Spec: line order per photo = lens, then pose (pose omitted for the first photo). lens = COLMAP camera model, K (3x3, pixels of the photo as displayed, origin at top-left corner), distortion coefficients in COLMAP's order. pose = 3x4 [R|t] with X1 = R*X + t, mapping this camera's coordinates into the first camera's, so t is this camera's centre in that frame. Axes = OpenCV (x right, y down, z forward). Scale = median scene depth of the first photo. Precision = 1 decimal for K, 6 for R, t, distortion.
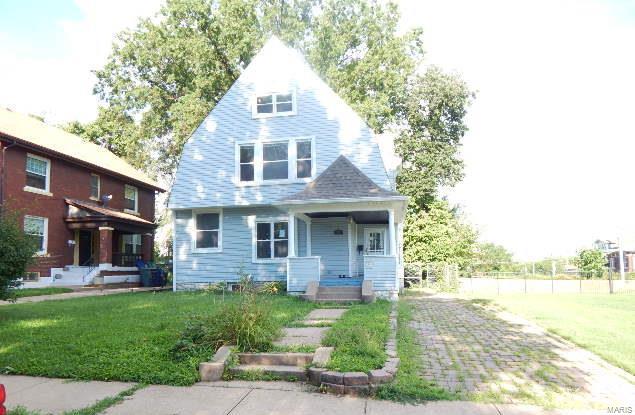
lens RADIAL K [[422.7, 0, 317.0], [0, 422.7, 239.4], [0, 0, 1]] dist [-0.002138, -0.000488]
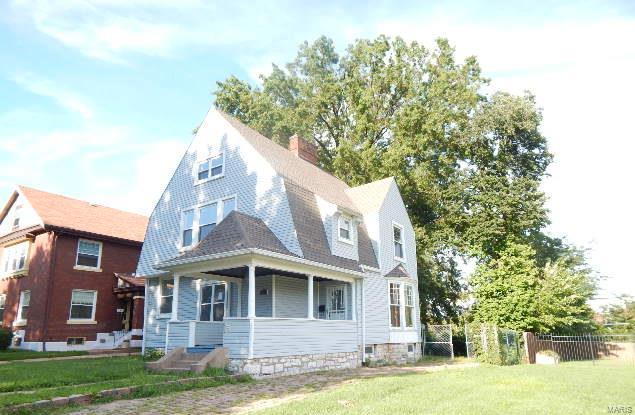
lens RADIAL K [[422.7, 0, 317.0], [0, 422.7, 239.4], [0, 0, 1]] dist [-0.002138, -0.000488]
pose [[0.906434, -0.096043, -0.411281, 0.449228], [0.035098, 0.987562, -0.153262, 0.011980], [0.420886, 0.124487, 0.898531, 0.175590]]
